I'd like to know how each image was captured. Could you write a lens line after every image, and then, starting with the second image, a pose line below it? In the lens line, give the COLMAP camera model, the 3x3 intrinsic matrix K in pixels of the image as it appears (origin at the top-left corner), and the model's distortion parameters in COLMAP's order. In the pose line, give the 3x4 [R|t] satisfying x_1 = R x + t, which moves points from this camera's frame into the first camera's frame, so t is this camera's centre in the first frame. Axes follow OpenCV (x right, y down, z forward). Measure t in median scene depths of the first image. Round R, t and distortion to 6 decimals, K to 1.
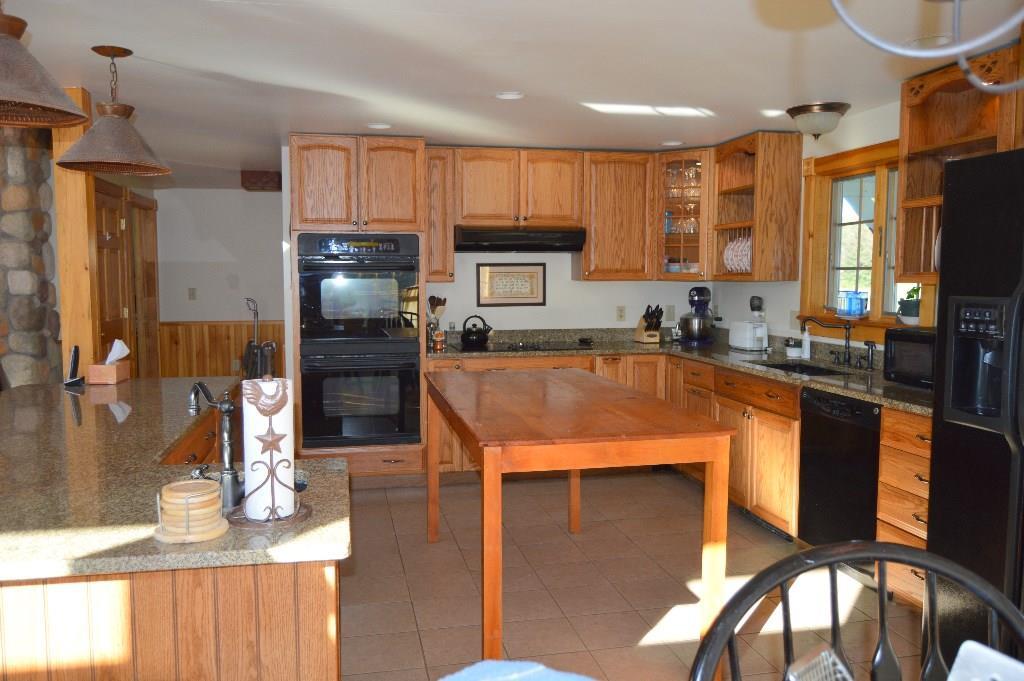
lens RADIAL K [[811.0, 0, 511.5], [0, 811.0, 338.1], [0, 0, 1]] dist [-0.002973, 0.014292]
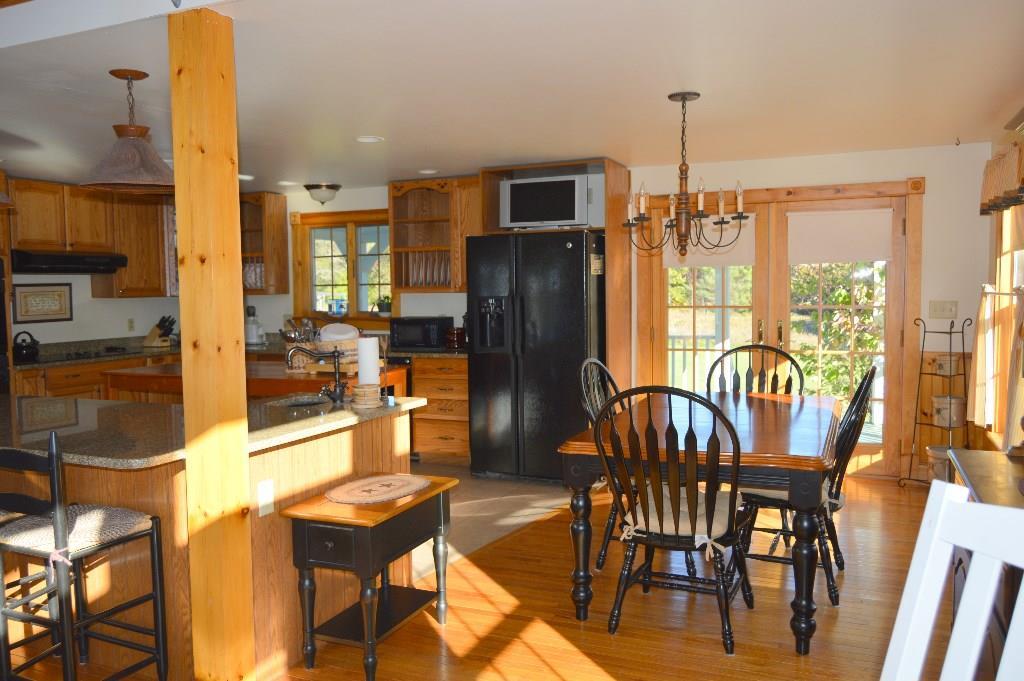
lens RADIAL K [[811.0, 0, 510.8], [0, 811.0, 342.8], [0, 0, 1]] dist [-0.002973, 0.014292]
pose [[0.579935, -0.065454, 0.812029, -0.562942], [0.079674, 0.996546, 0.023426, 0.014199], [-0.810757, 0.051112, 0.583147, -0.171799]]
